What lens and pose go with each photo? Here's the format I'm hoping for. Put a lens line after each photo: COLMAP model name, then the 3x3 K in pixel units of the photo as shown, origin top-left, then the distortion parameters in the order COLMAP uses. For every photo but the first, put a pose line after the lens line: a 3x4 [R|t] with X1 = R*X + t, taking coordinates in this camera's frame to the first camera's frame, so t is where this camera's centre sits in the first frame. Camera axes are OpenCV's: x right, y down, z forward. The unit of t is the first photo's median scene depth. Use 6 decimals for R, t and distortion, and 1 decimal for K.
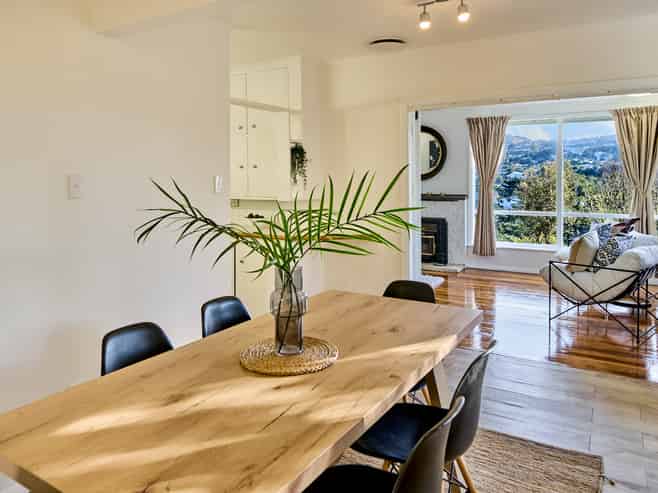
lens RADIAL K [[326.4, 0, 325.5], [0, 326.4, 246.2], [0, 0, 1]] dist [-0.000344, -0.000270]
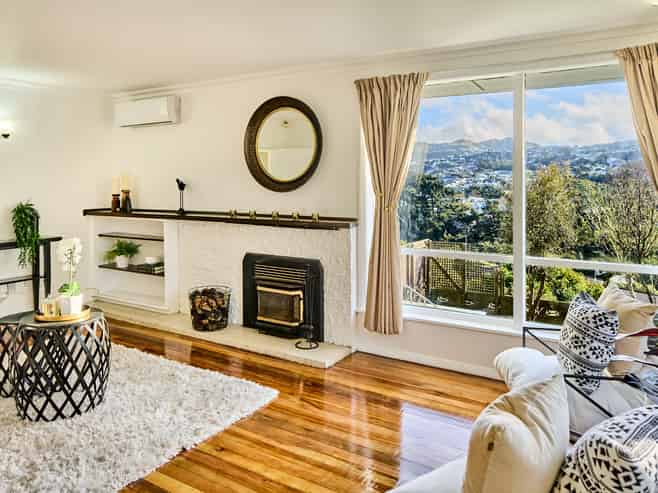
lens RADIAL K [[326.4, 0, 332.3], [0, 326.4, 246.2], [0, 0, 1]] dist [-0.000344, -0.000270]
pose [[0.999895, 0.007597, -0.012309, 0.400776], [-0.007788, 0.999849, -0.015540, -0.101690], [0.012189, 0.015634, 0.999803, 0.449787]]
